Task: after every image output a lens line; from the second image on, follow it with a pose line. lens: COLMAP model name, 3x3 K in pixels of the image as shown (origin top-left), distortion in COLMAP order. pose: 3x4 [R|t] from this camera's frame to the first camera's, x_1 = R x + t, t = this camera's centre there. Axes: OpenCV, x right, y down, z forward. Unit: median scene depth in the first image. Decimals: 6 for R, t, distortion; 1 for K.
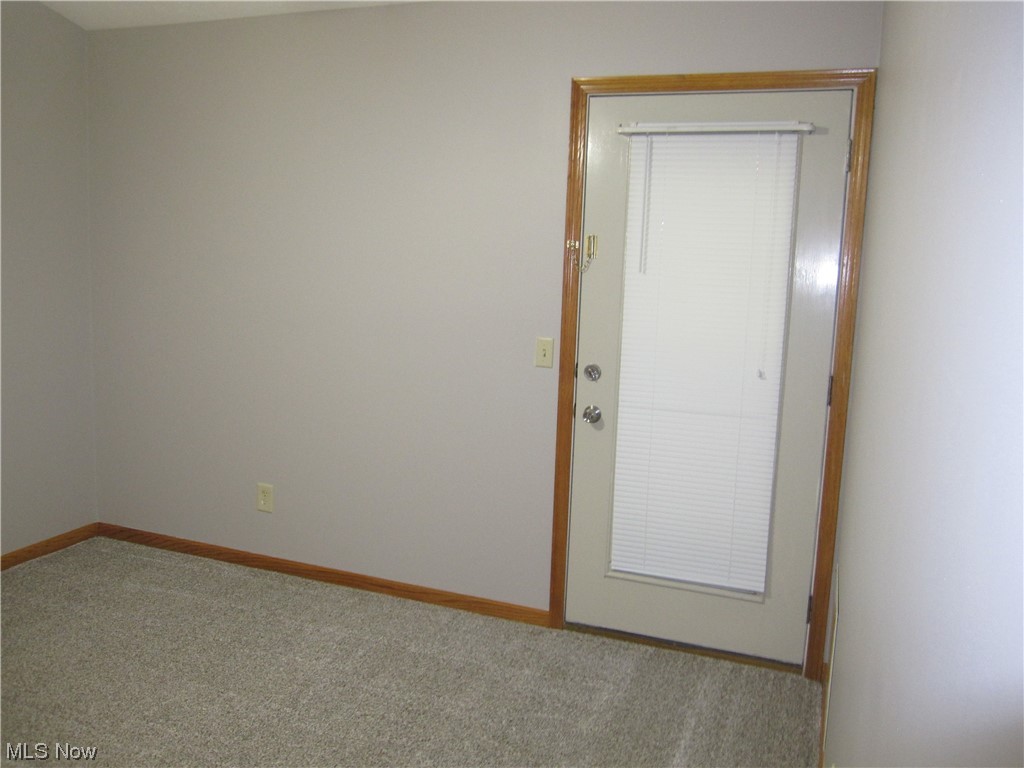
lens RADIAL K [[834.6, 0, 513.8], [0, 834.6, 381.1], [0, 0, 1]] dist [-0.041074, 0.006010]
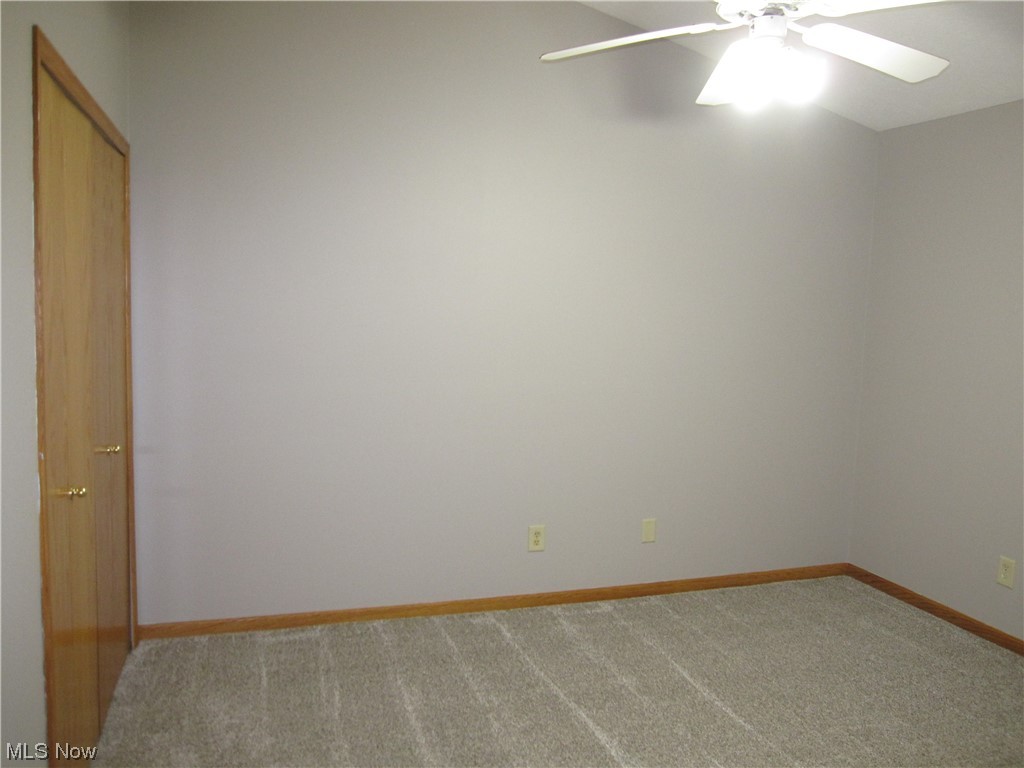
lens RADIAL K [[834.6, 0, 511.9], [0, 834.6, 383.3], [0, 0, 1]] dist [-0.041074, 0.006010]
pose [[0.616550, 0.051820, -0.785609, 0.101480], [-0.111828, 0.993479, -0.022231, 0.005483], [0.779334, 0.101559, 0.618324, -0.090028]]
